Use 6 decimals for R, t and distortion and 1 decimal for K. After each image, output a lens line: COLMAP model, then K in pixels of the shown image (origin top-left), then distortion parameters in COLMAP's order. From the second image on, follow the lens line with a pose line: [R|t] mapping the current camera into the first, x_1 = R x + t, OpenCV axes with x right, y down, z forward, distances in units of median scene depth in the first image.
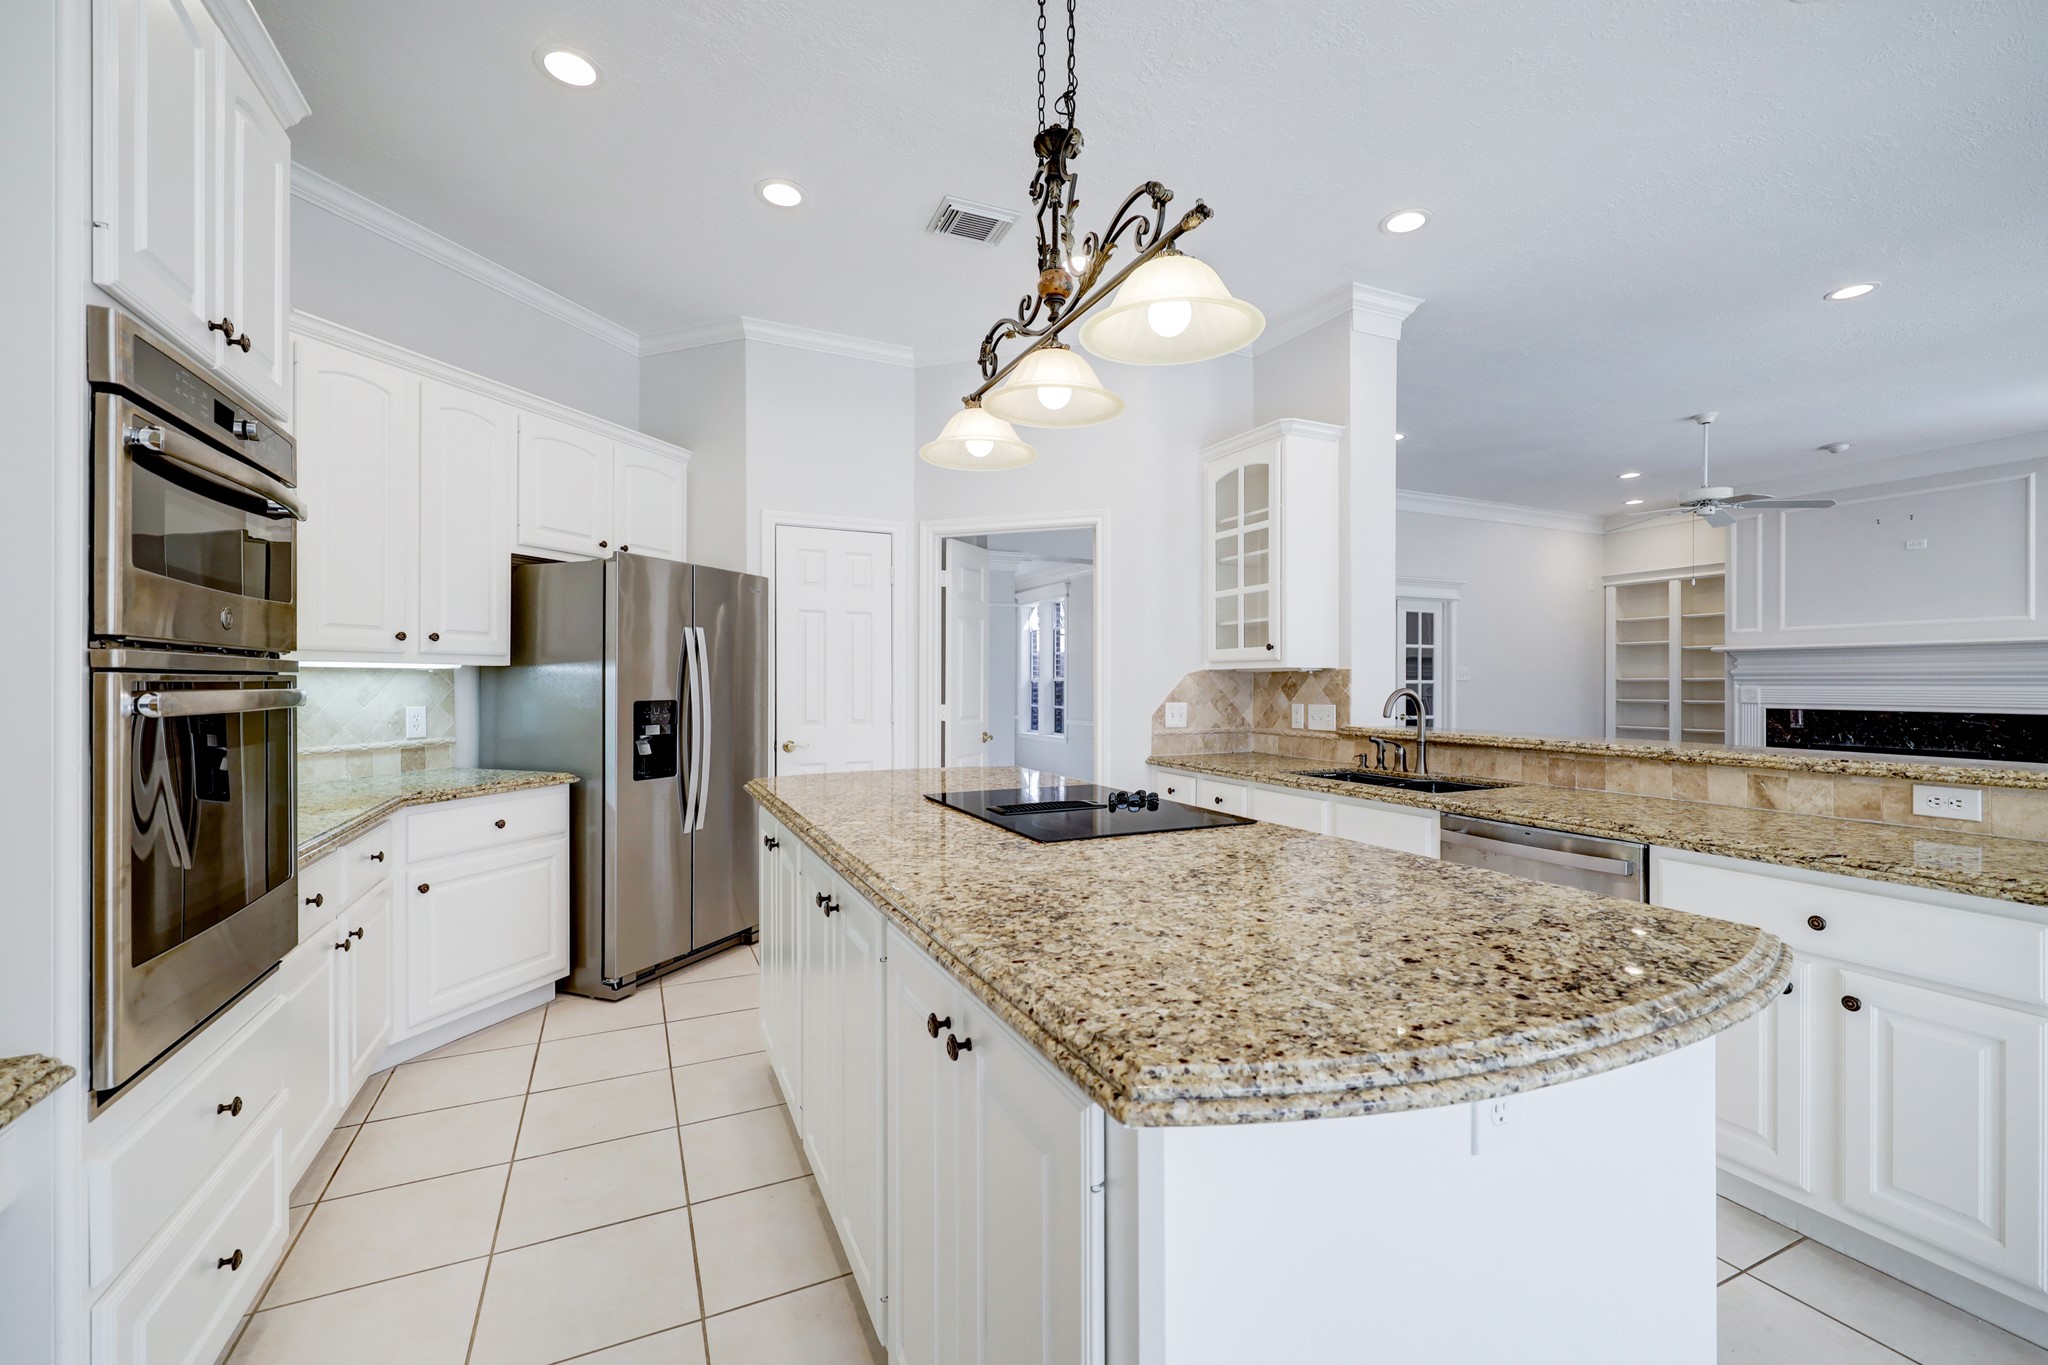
lens RADIAL K [[850.2, 0, 1022.6], [0, 850.2, 680.3], [0, 0, 1]] dist [0.003649, -0.001563]
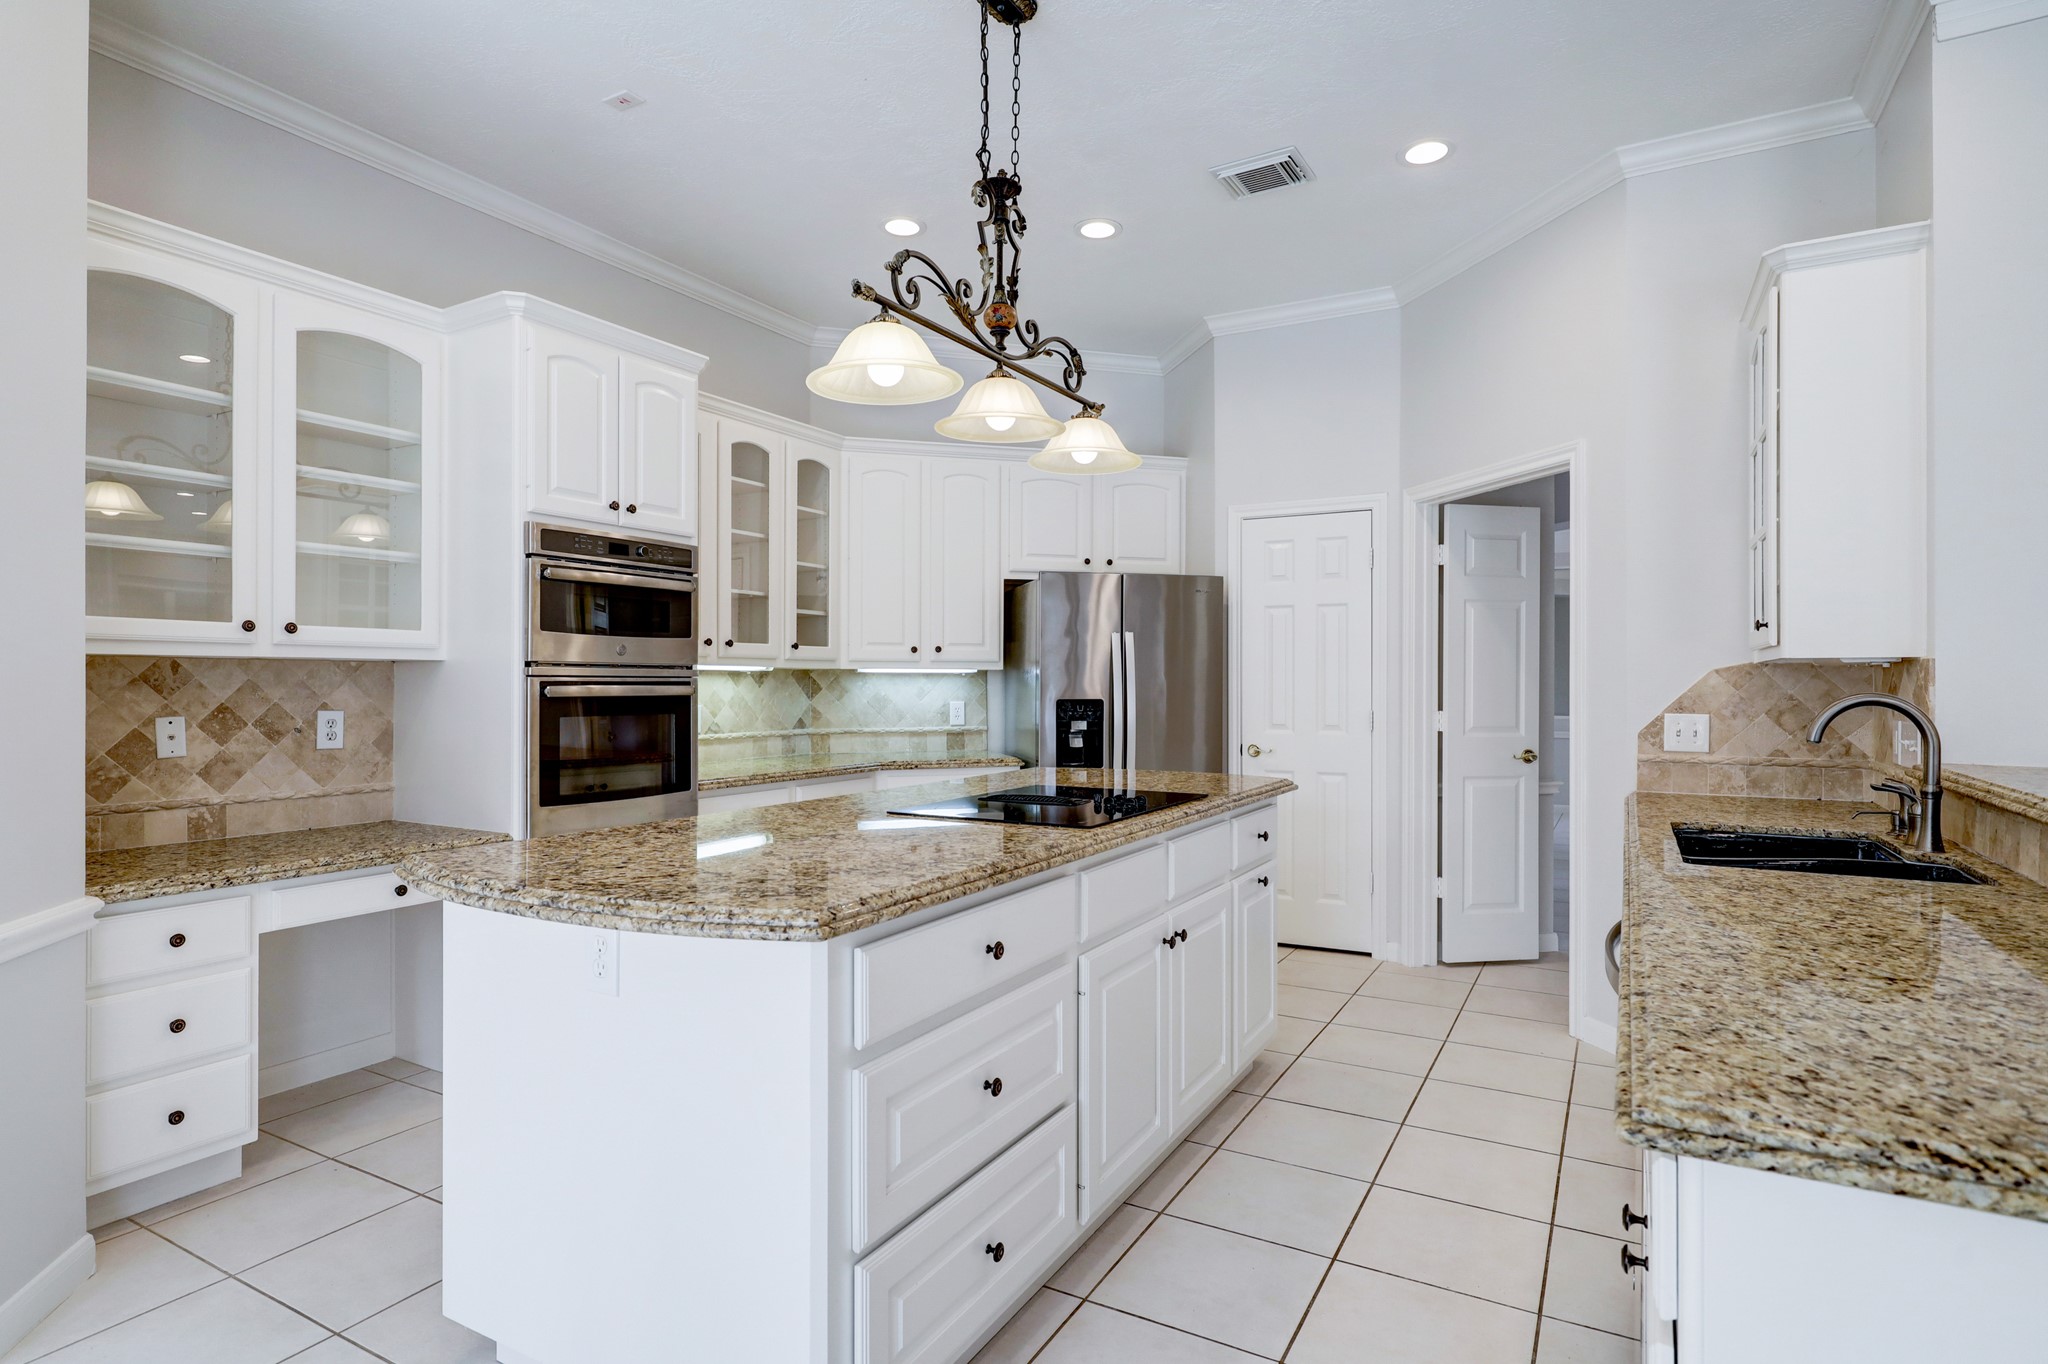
lens RADIAL K [[1050.7, 0, 1035.2], [0, 1050.7, 687.4], [0, 0, 1]] dist [-0.004491, -0.000544]
pose [[0.578389, 0.002368, -0.815758, 0.535924], [-0.000268, 0.999996, 0.002713, 0.003630], [0.815761, -0.001351, 0.578388, 0.119346]]
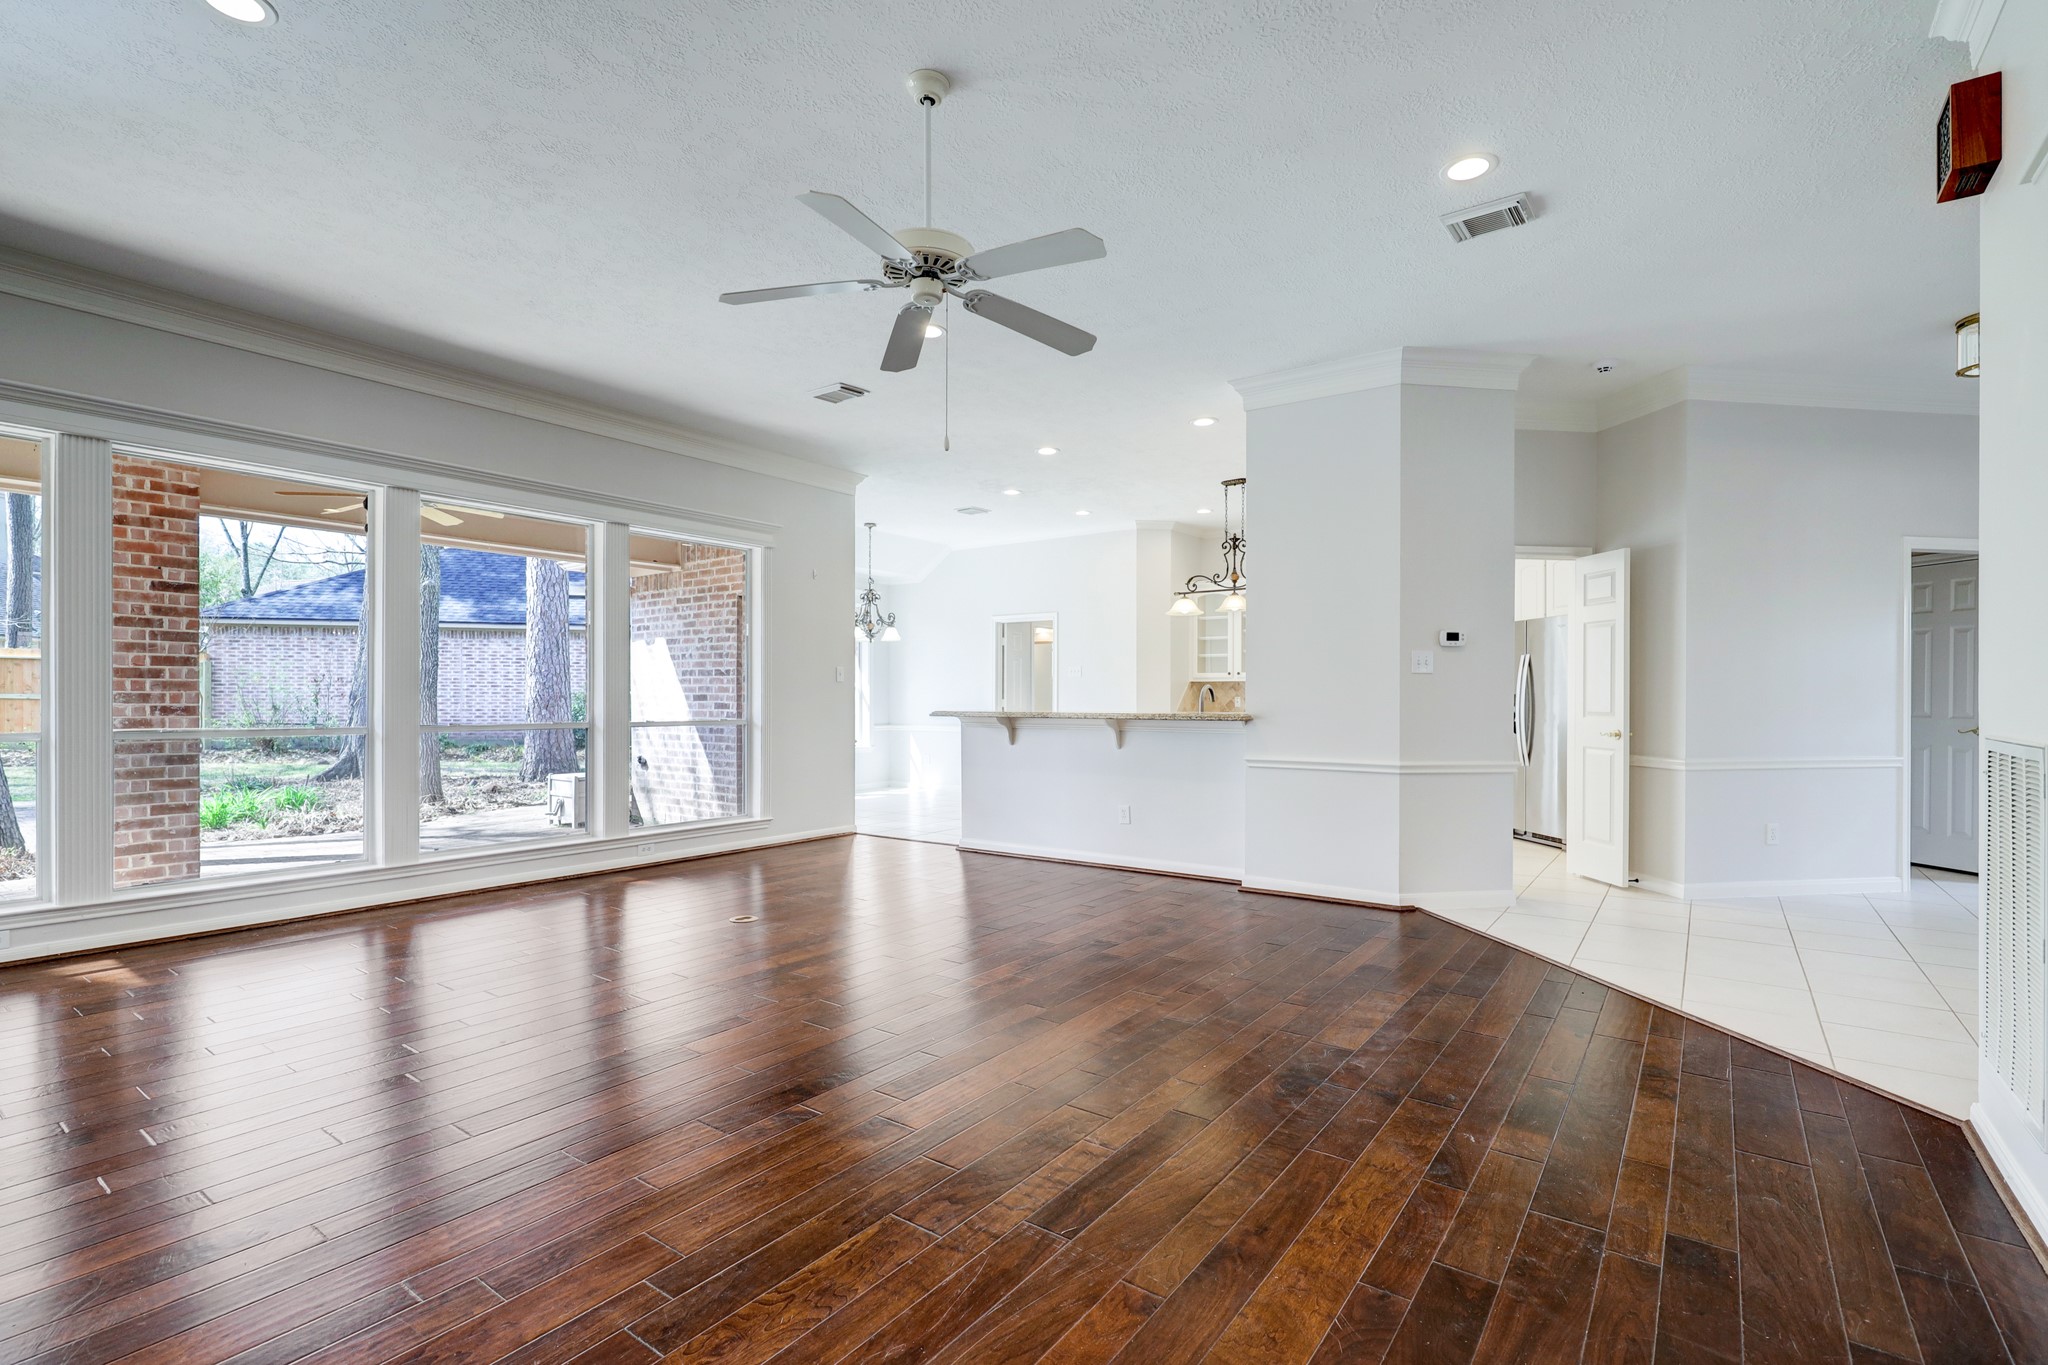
lens RADIAL K [[942.1, 0, 1030.3], [0, 942.1, 692.5], [0, 0, 1]] dist [0.006015, 0.000530]
pose [[-0.872553, -0.002940, -0.488511, 1.261331], [-0.000478, 0.999987, -0.005165, 0.026262], [0.488520, -0.004274, -0.872542, 1.835406]]
